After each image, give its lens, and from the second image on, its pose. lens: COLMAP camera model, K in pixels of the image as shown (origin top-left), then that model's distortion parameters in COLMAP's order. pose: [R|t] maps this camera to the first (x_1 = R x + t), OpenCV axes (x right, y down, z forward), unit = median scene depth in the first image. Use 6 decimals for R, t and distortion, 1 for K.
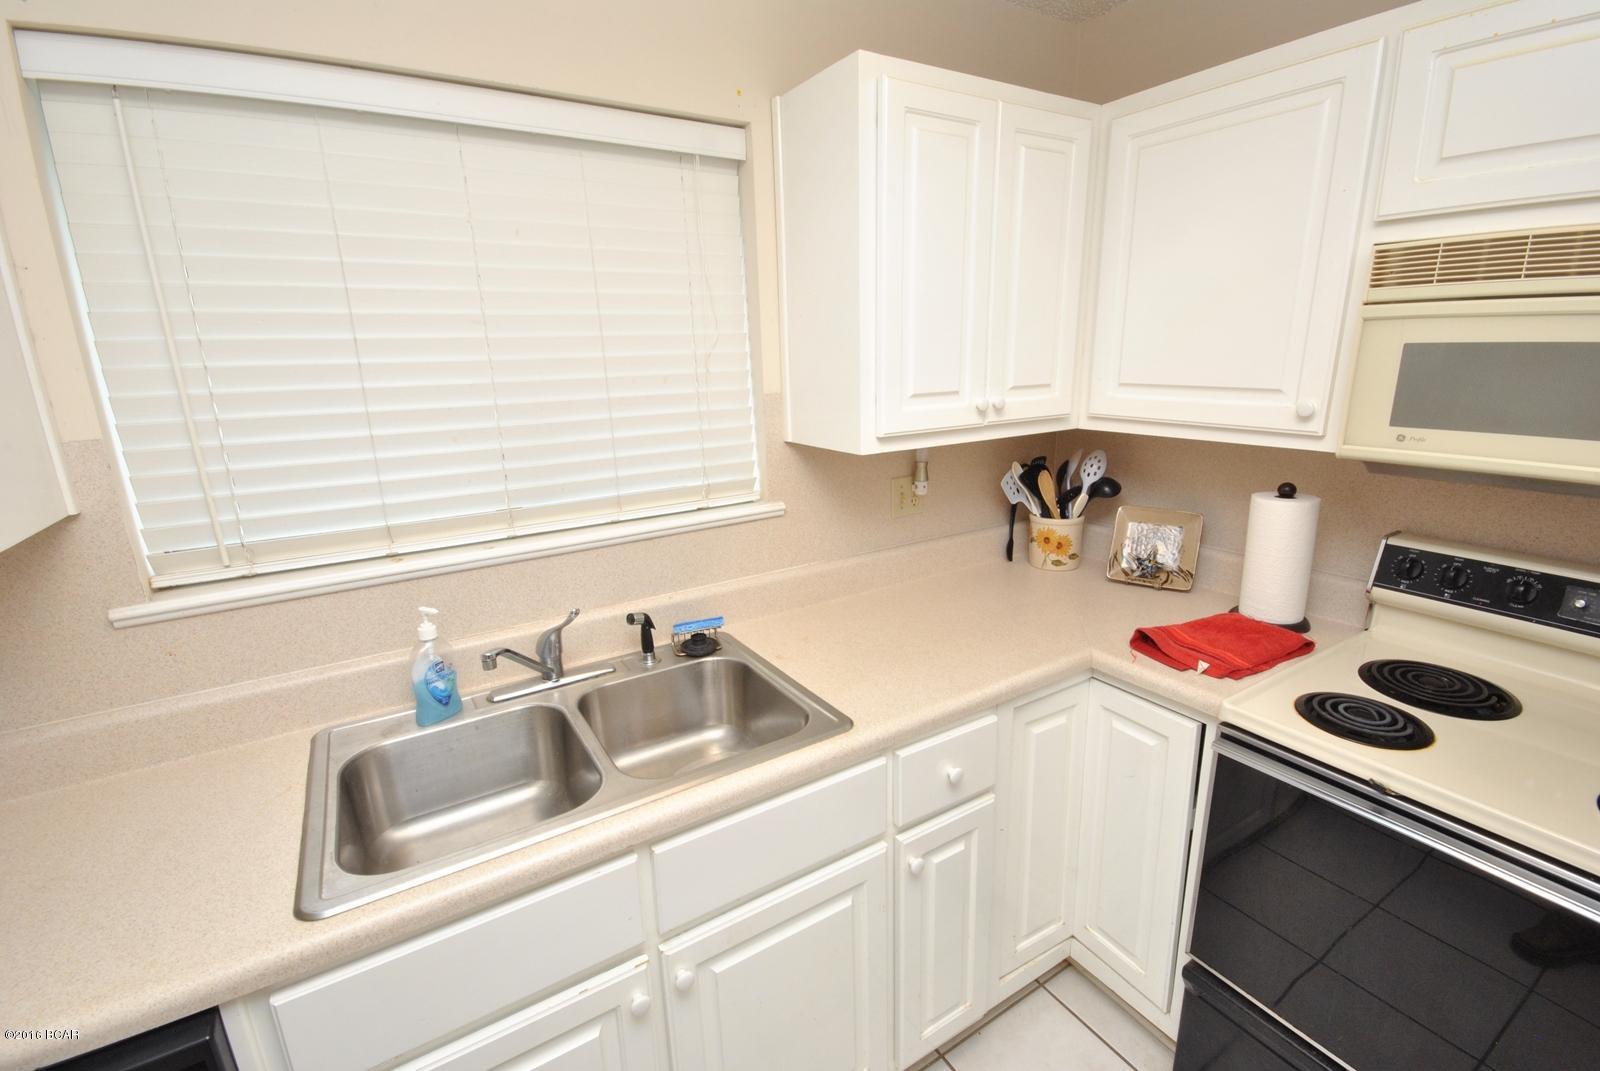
lens RADIAL K [[708.3, 0, 803.1], [0, 708.3, 536.2], [0, 0, 1]] dist [0.000317, -0.000035]
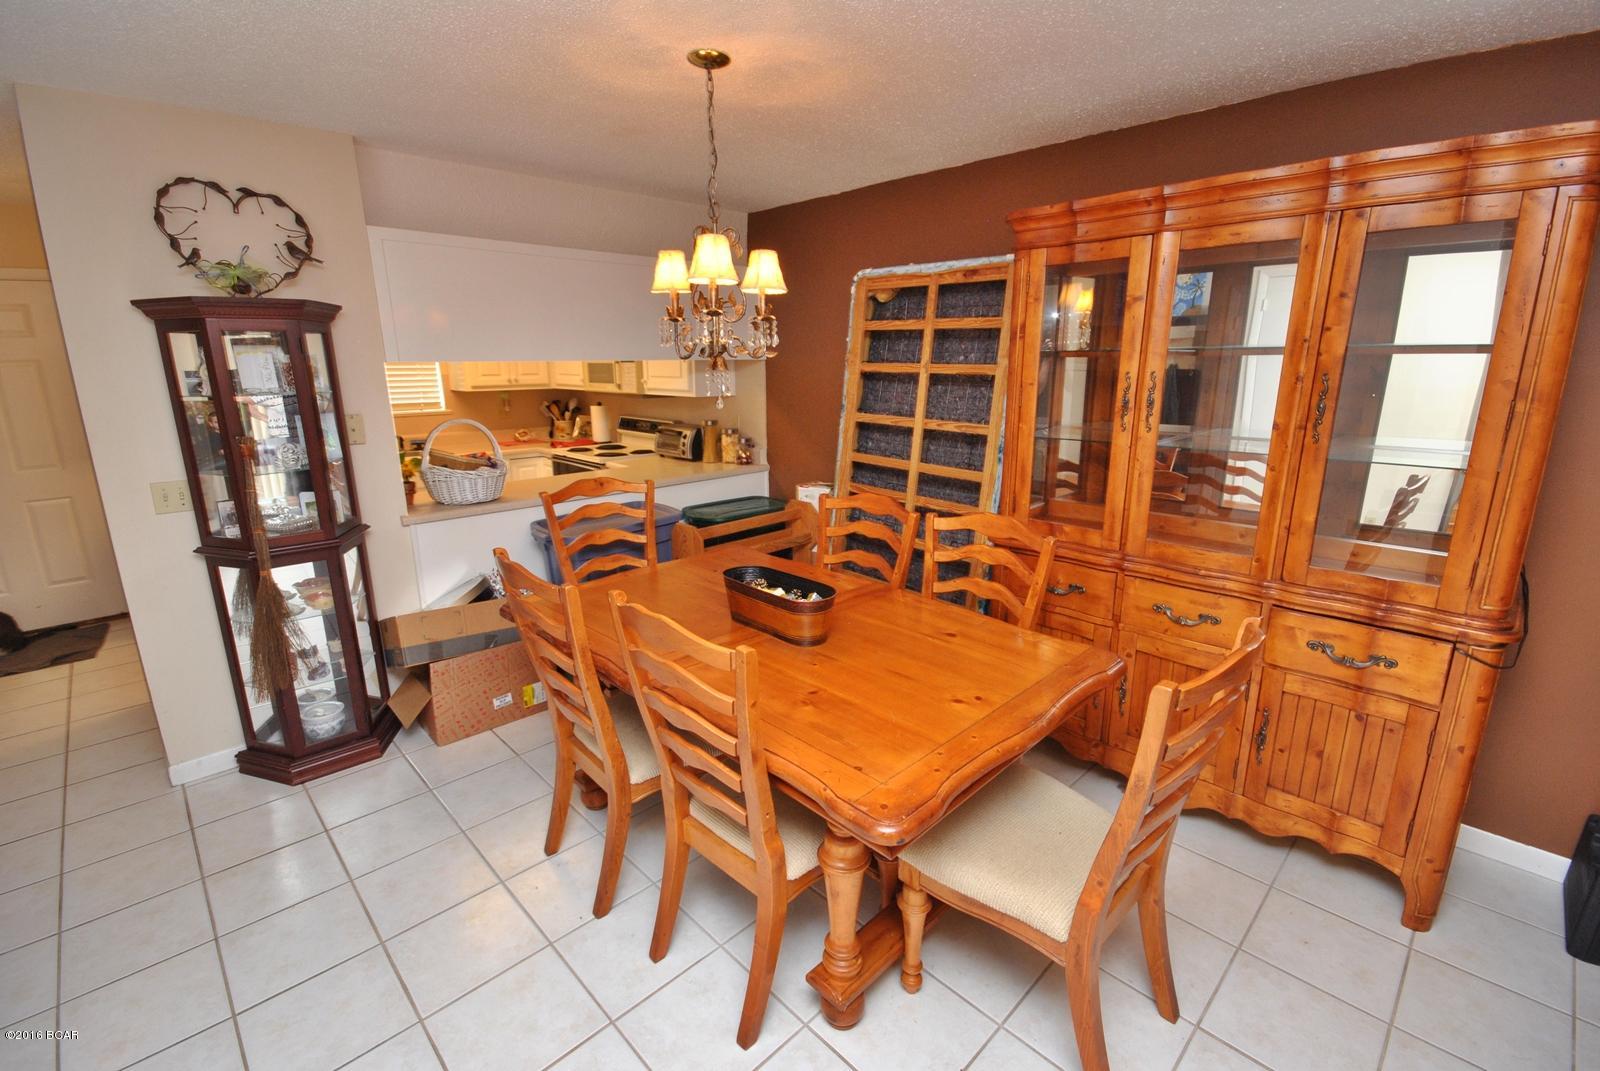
lens RADIAL K [[708.3, 0, 803.1], [0, 708.3, 536.2], [0, 0, 1]] dist [0.000317, -0.000035]
pose [[0.976685, -0.032032, 0.212276, 0.952461], [0.035207, 0.999317, -0.011193, 0.706158], [-0.211772, 0.018406, 0.977146, -2.789400]]
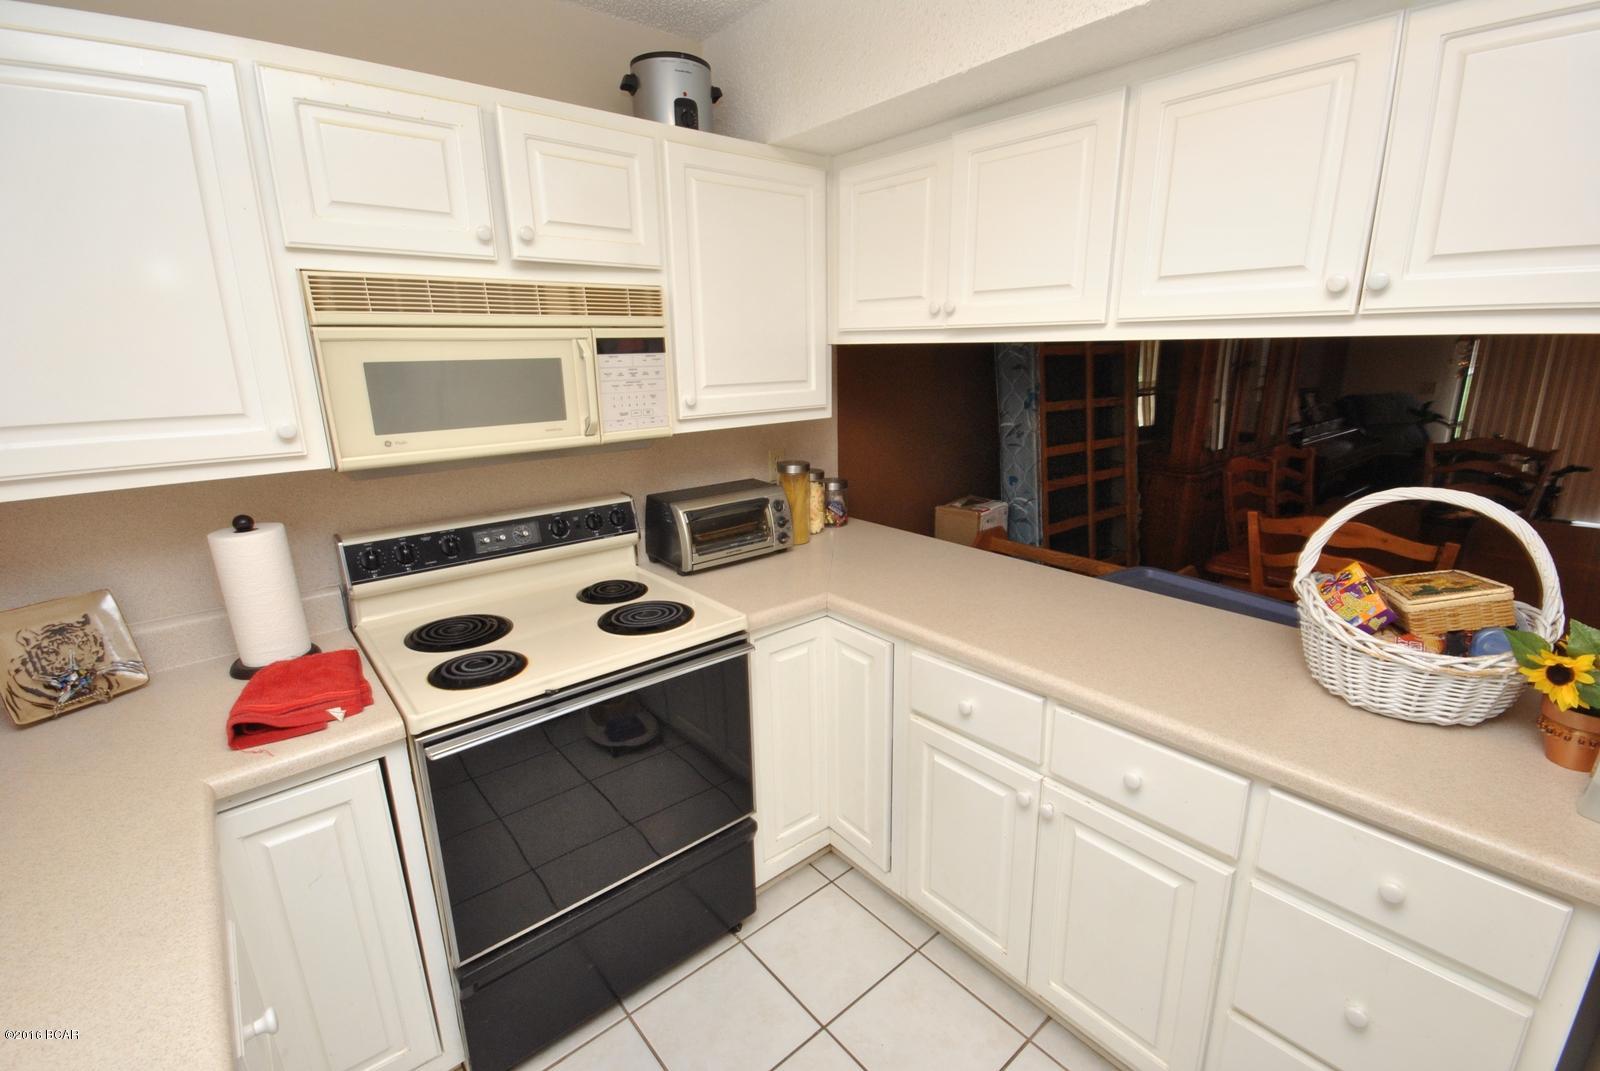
lens RADIAL K [[708.3, 0, 803.1], [0, 708.3, 536.2], [0, 0, 1]] dist [0.000317, -0.000035]
pose [[-0.145935, -0.227843, 0.962700, -0.347844], [0.274365, 0.925625, 0.260659, -0.098818], [-0.950488, 0.302170, -0.072569, 0.418683]]
